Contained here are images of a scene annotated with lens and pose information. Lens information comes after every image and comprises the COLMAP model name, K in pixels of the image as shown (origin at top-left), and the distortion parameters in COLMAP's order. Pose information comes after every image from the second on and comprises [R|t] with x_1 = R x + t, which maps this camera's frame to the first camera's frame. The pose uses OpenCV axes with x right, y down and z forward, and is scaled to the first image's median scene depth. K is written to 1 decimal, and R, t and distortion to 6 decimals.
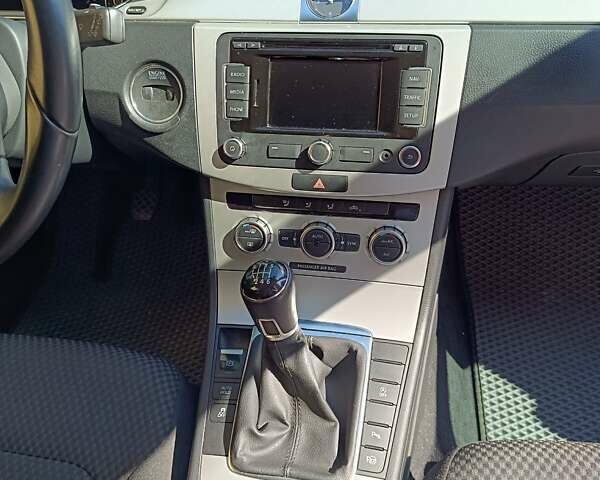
lens RADIAL K [[558.9, 0, 304.5], [0, 558.9, 242.8], [0, 0, 1]] dist [0.031973, -0.066078]
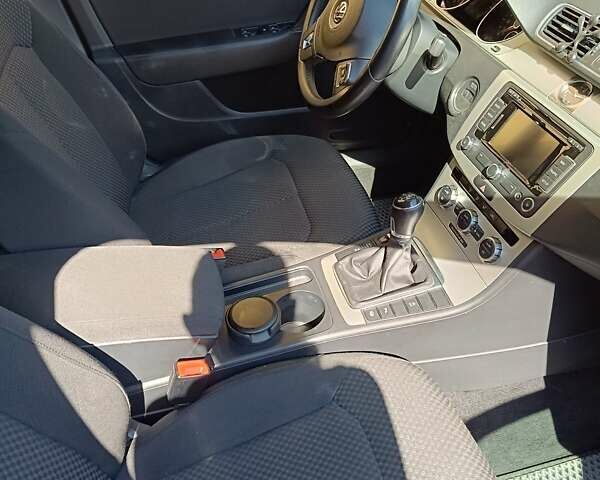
lens RADIAL K [[558.9, 0, 304.5], [0, 558.9, 242.8], [0, 0, 1]] dist [0.031973, -0.066078]
pose [[0.397038, 0.624823, -0.672278, 0.942543], [-0.605661, 0.728723, 0.319589, -0.185226], [0.689591, 0.280284, 0.667762, -0.330519]]
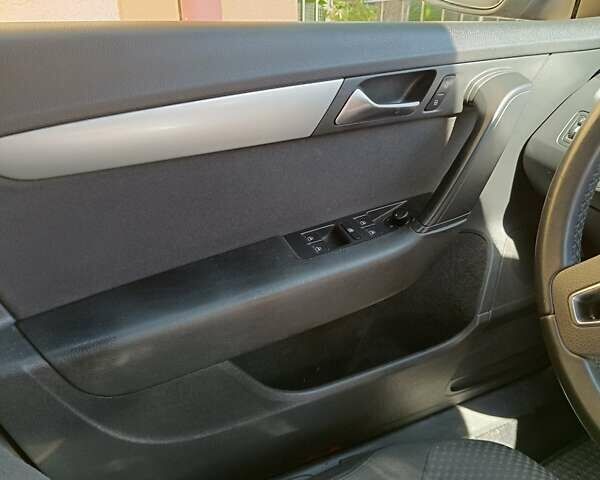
lens RADIAL K [[558.9, 0, 304.5], [0, 558.9, 242.8], [0, 0, 1]] dist [0.031973, -0.066078]
pose [[0.571466, 0.444294, -0.689949, -0.520191], [-0.541143, 0.836081, 0.090181, -0.015957], [0.616920, 0.321826, 0.718219, 0.019590]]
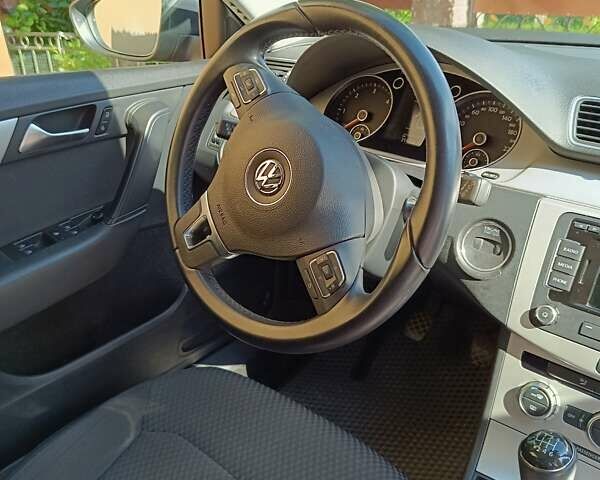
lens RADIAL K [[558.9, 0, 304.5], [0, 558.9, 242.8], [0, 0, 1]] dist [0.031973, -0.066078]
pose [[0.856159, 0.257715, -0.447856, -0.075046], [-0.348389, 0.928010, -0.131993, 0.003364], [0.381598, 0.269035, 0.884309, -0.137483]]
